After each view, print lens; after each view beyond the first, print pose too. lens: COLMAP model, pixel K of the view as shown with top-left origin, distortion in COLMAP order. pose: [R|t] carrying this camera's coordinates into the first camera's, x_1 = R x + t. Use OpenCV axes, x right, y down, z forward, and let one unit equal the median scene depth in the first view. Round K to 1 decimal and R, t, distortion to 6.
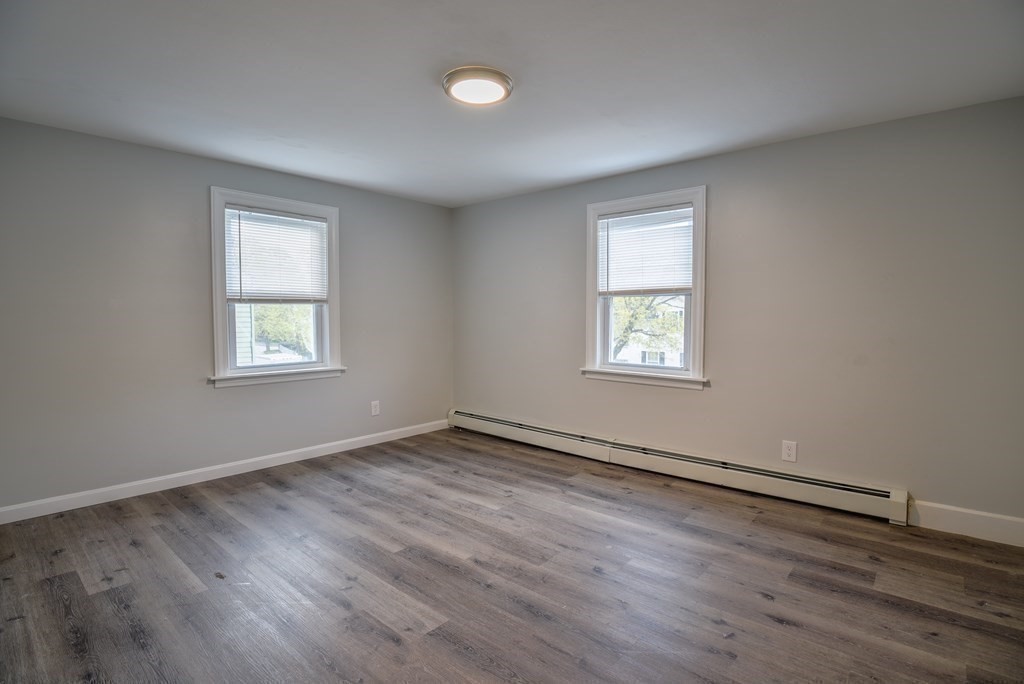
lens RADIAL K [[498.6, 0, 520.0], [0, 498.6, 343.2], [0, 0, 1]] dist [-0.025149, -0.003755]
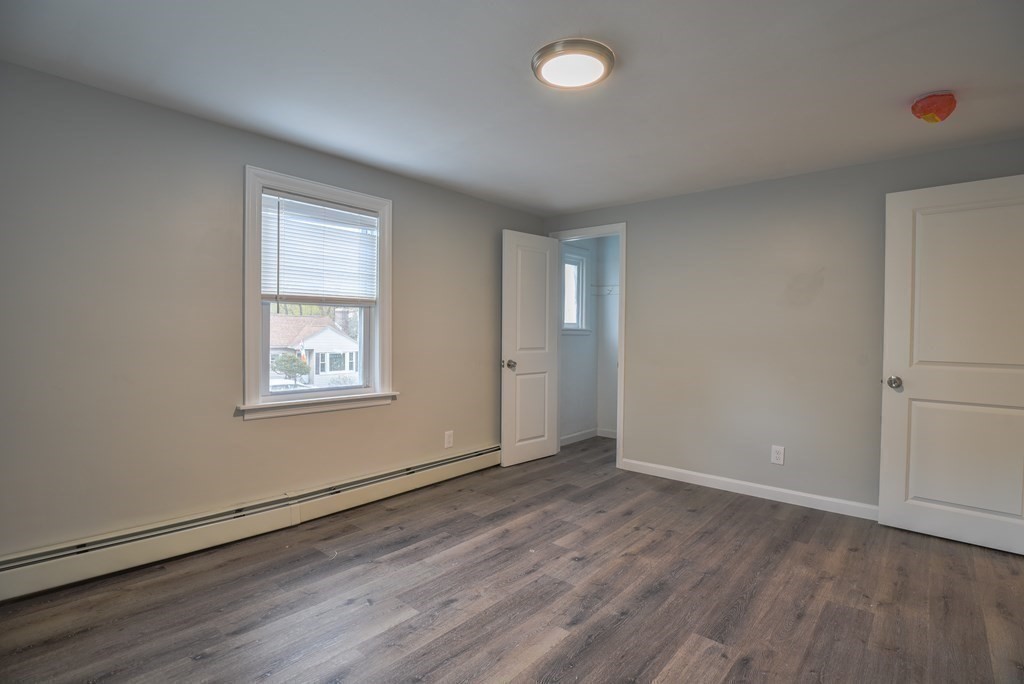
lens RADIAL K [[498.6, 0, 519.7], [0, 498.6, 339.8], [0, 0, 1]] dist [-0.025149, -0.003755]
pose [[-0.005022, -0.017537, 0.999834, -0.737576], [0.041368, 0.998987, 0.017730, -0.048152], [-0.999131, 0.041451, -0.004292, 0.863558]]
